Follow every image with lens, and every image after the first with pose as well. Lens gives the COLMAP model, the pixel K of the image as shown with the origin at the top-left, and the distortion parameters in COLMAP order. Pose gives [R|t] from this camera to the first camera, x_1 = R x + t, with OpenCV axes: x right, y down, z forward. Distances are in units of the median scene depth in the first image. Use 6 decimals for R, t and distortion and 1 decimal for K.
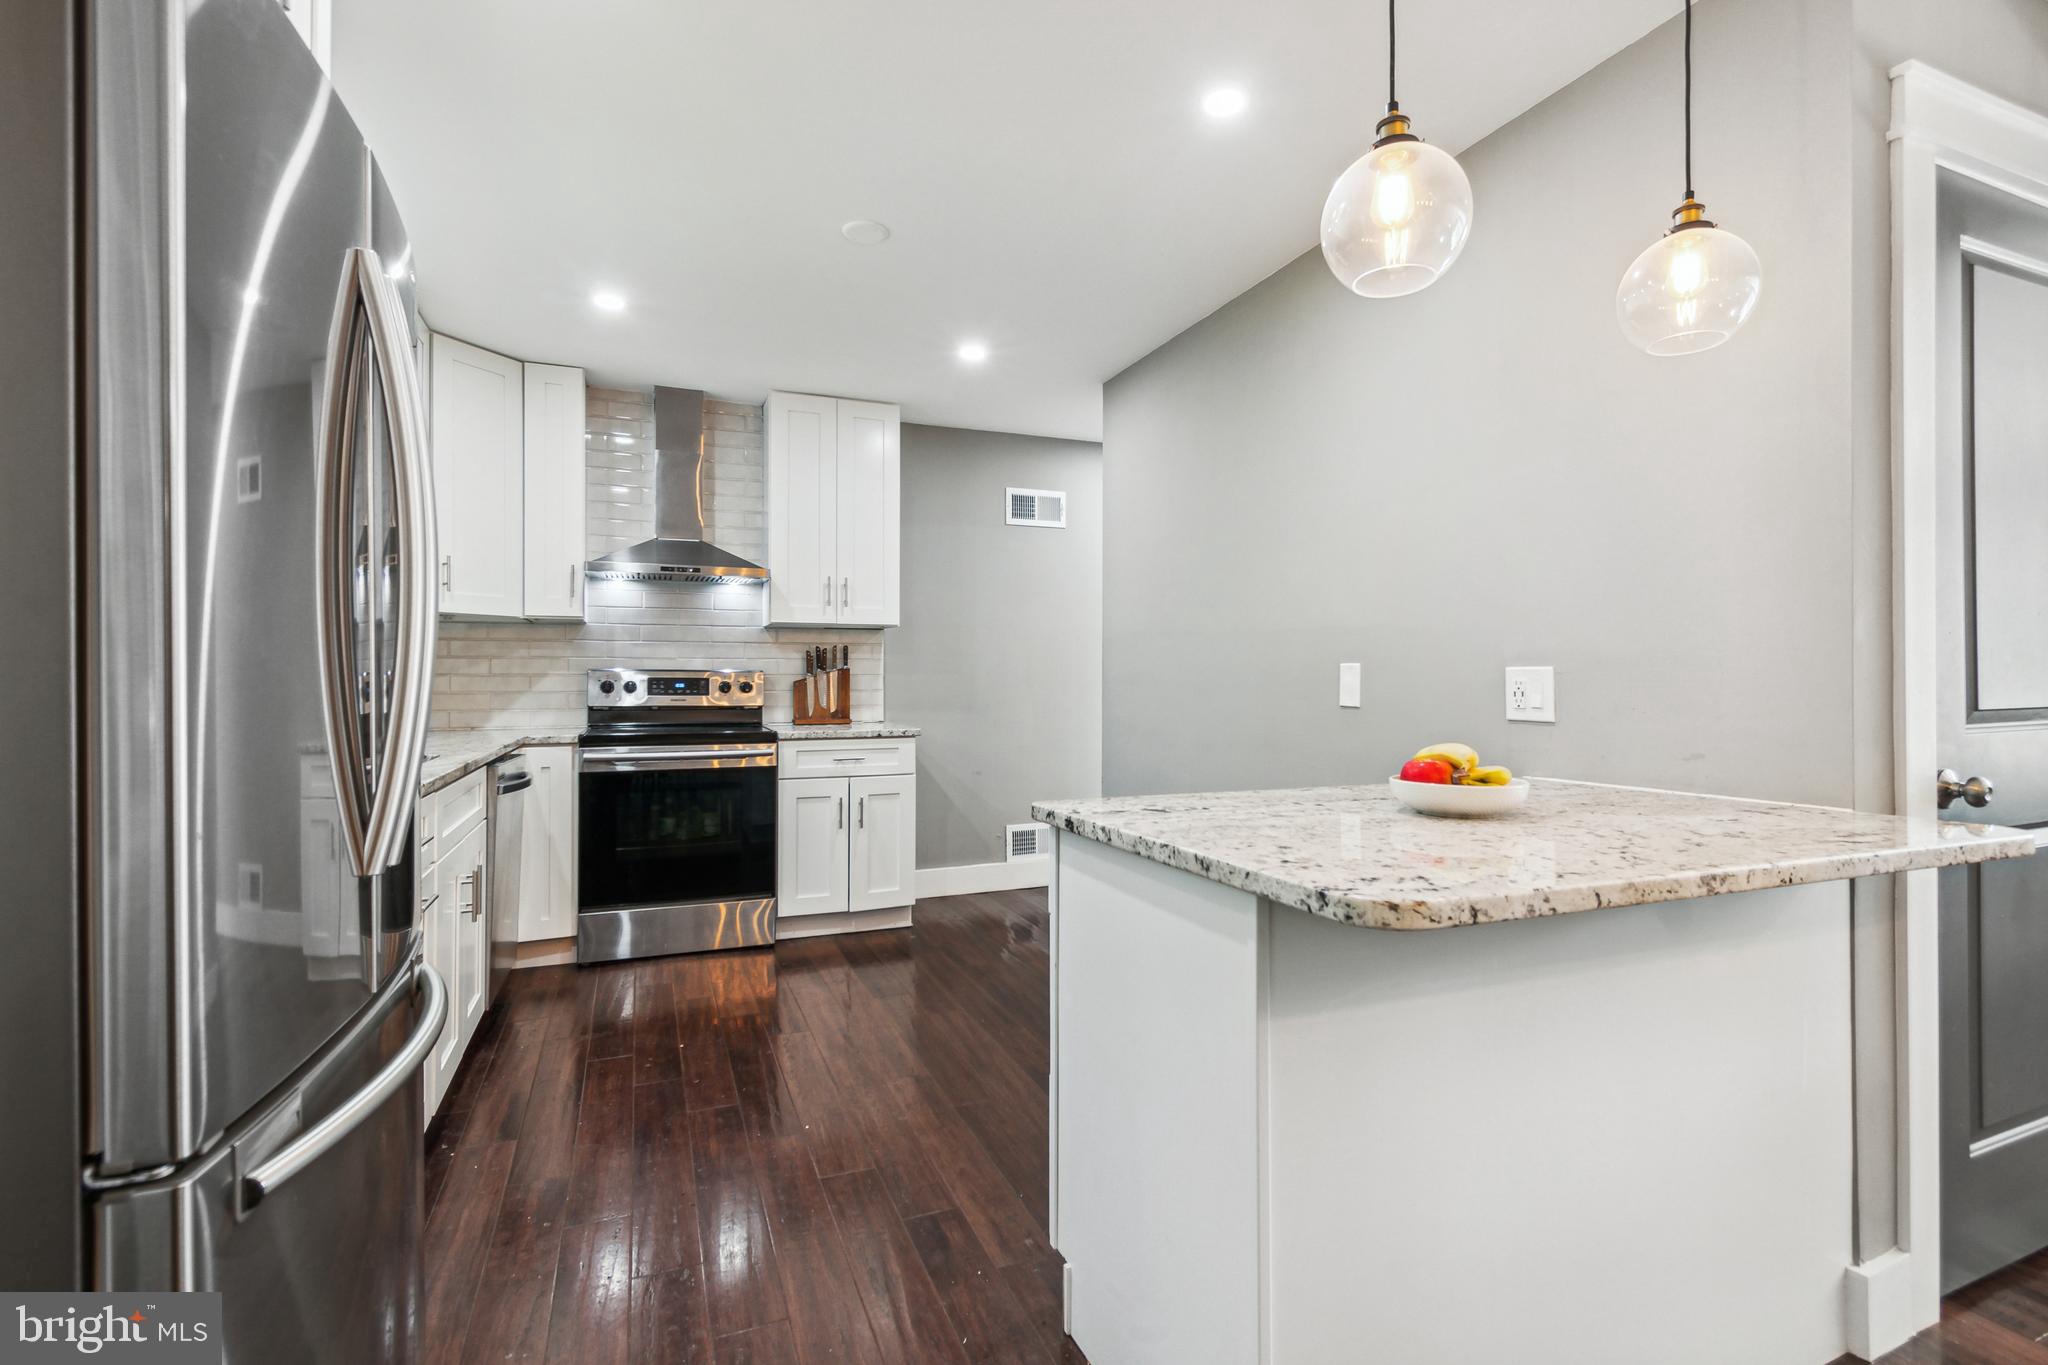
lens RADIAL K [[949.9, 0, 1033.7], [0, 949.9, 674.8], [0, 0, 1]] dist [0.000317, -0.000051]
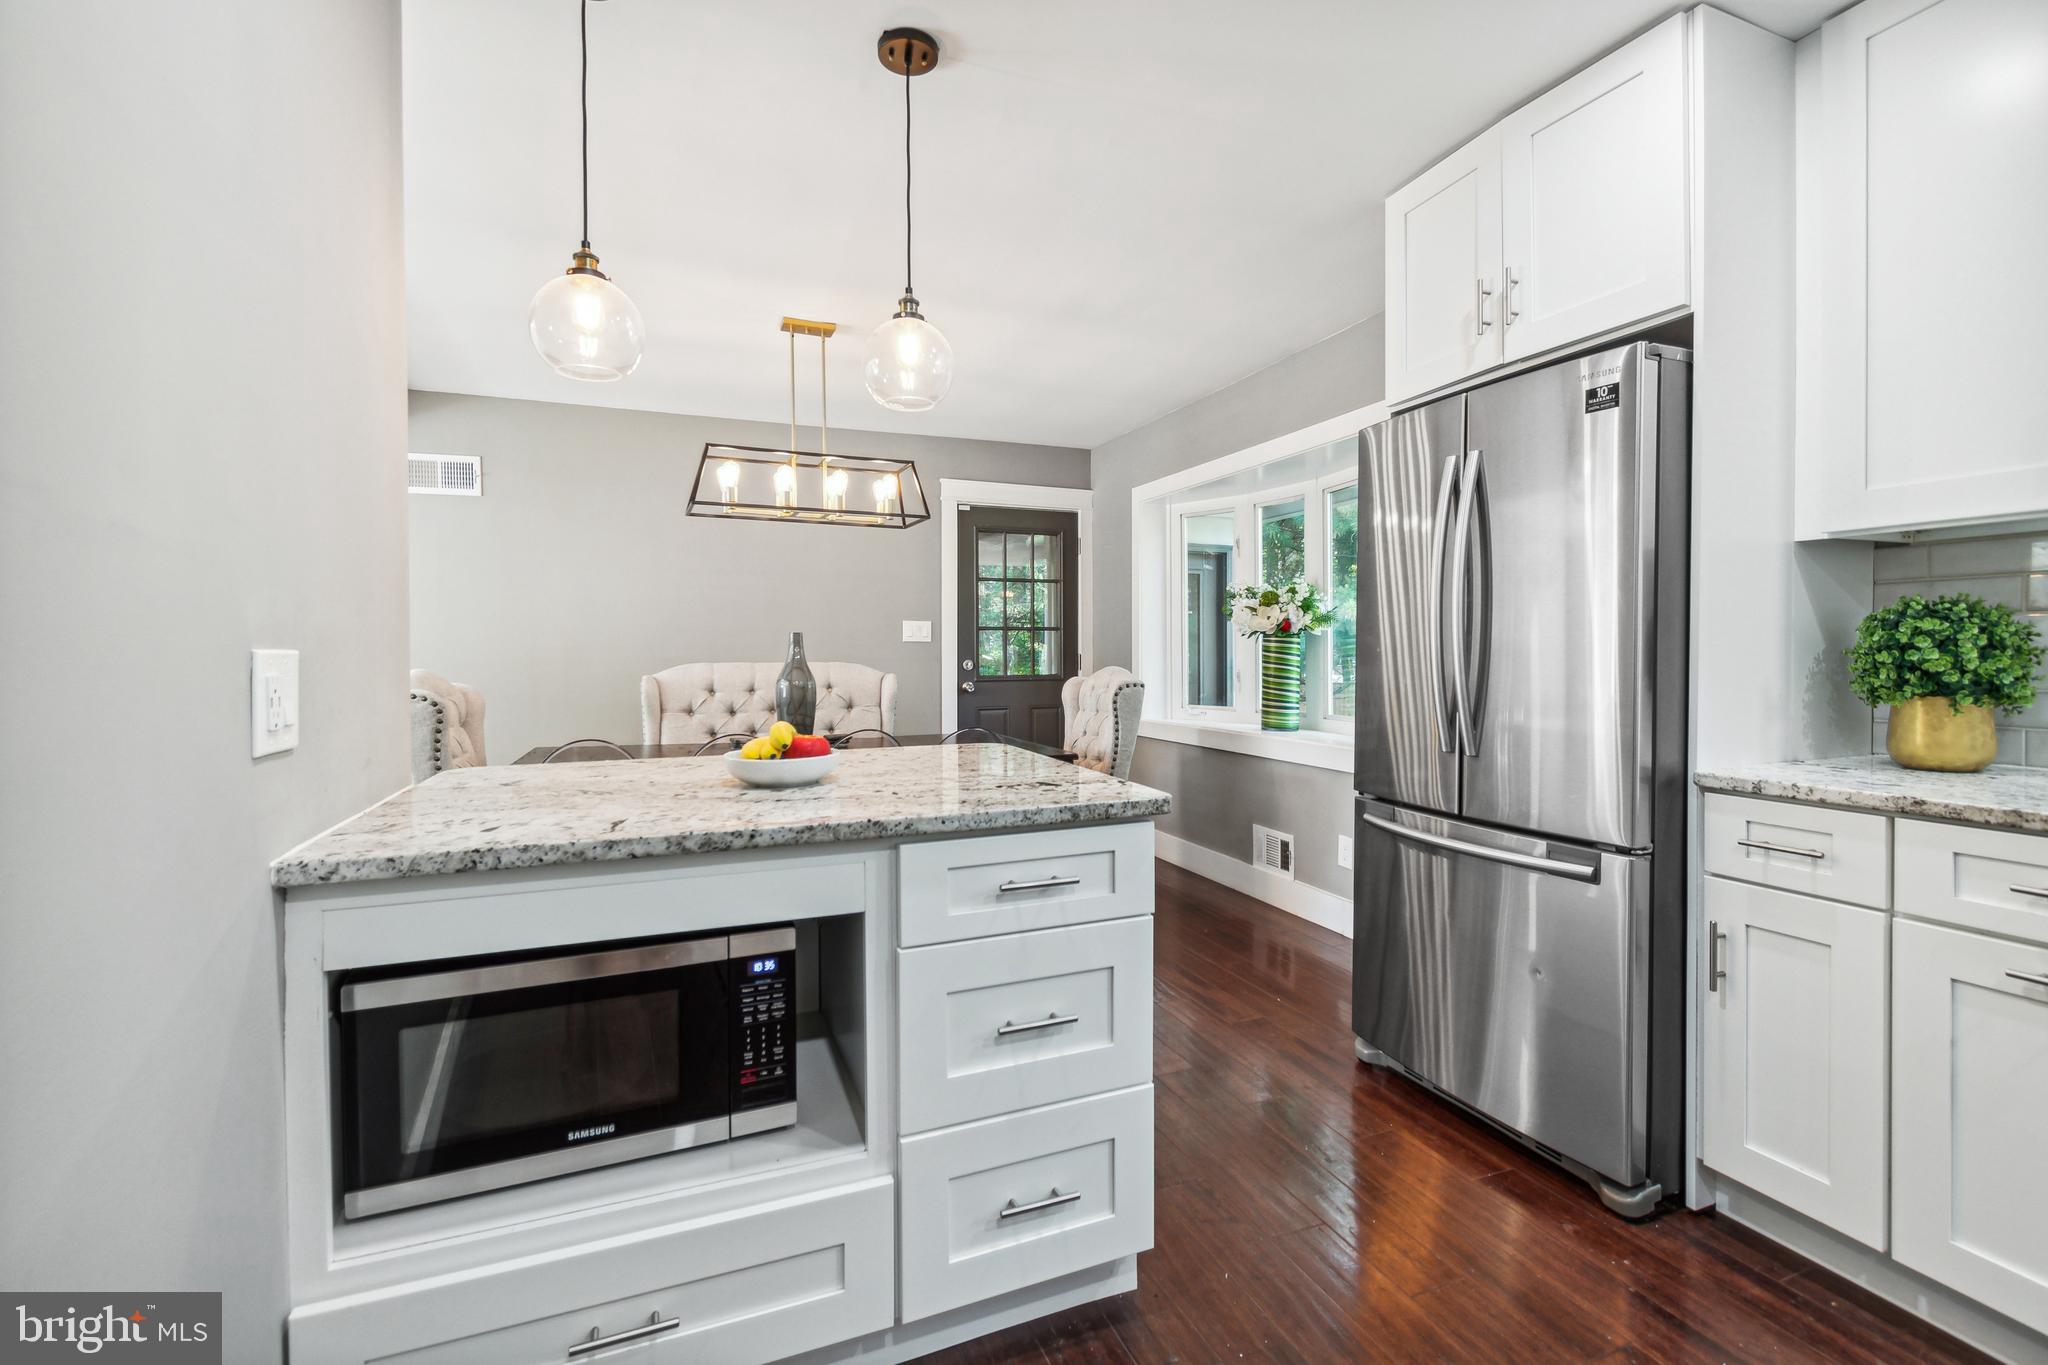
lens RADIAL K [[902.1, 0, 1032.2], [0, 902.1, 667.9], [0, 0, 1]] dist [0.002637, 0.000660]
pose [[-0.999997, 0.002042, 0.001047, 0.056289], [0.002057, 0.999884, 0.015094, -0.002224], [-0.001016, 0.015096, -0.999886, 0.765706]]
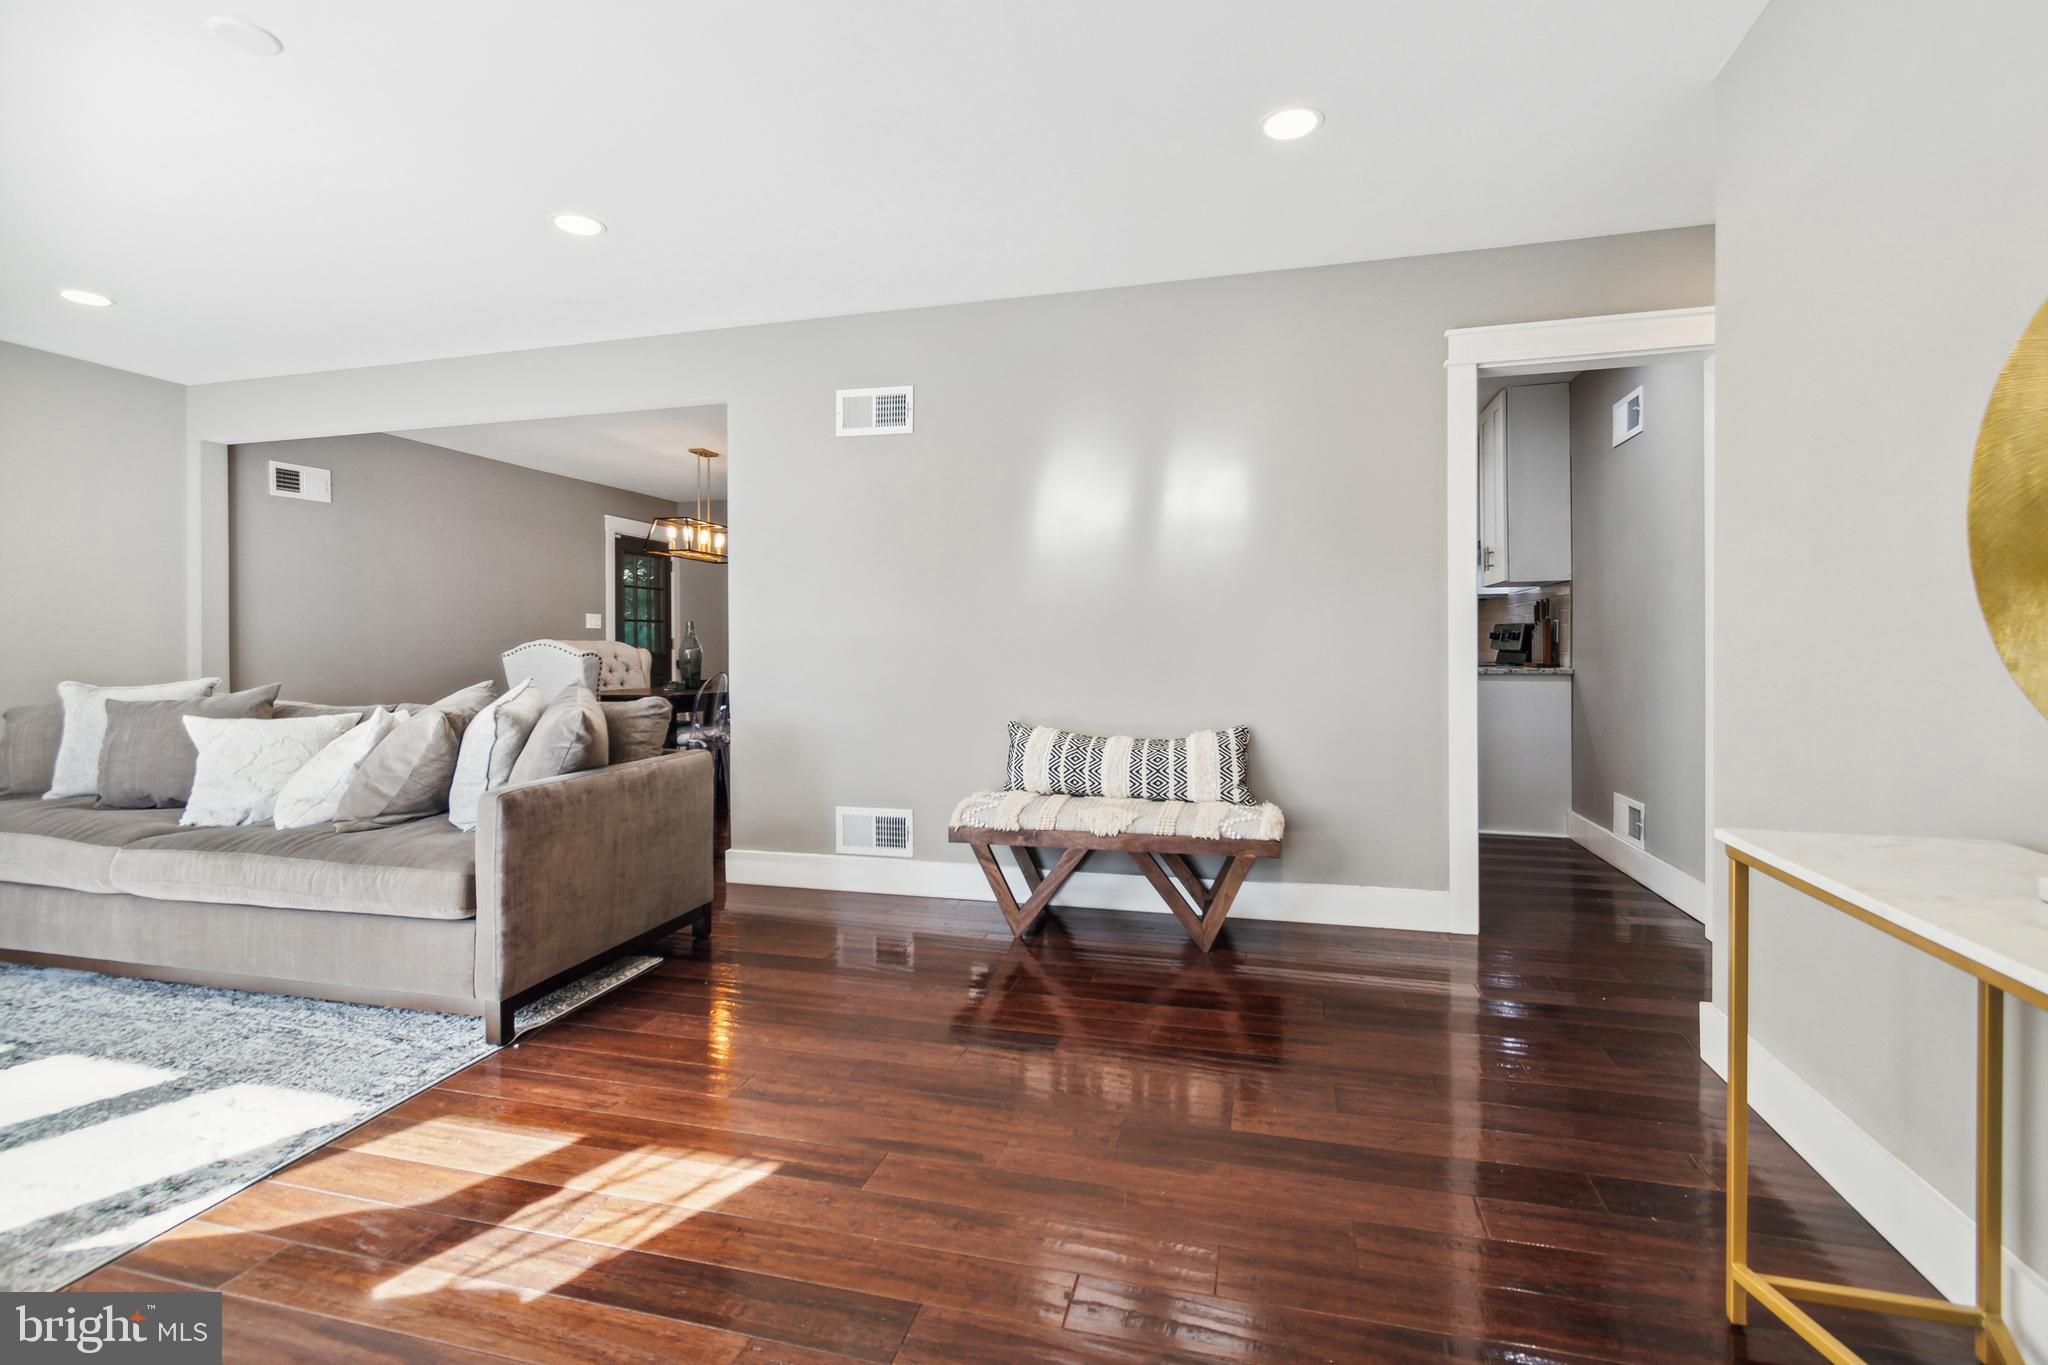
lens RADIAL K [[919.2, 0, 1027.7], [0, 919.2, 650.9], [0, 0, 1]] dist [-0.000911, -0.001264]
pose [[-0.604165, 0.008662, -0.796812, 1.161066], [0.008639, 0.999953, 0.004319, 0.023989], [0.796812, -0.004274, -0.604212, 1.287117]]
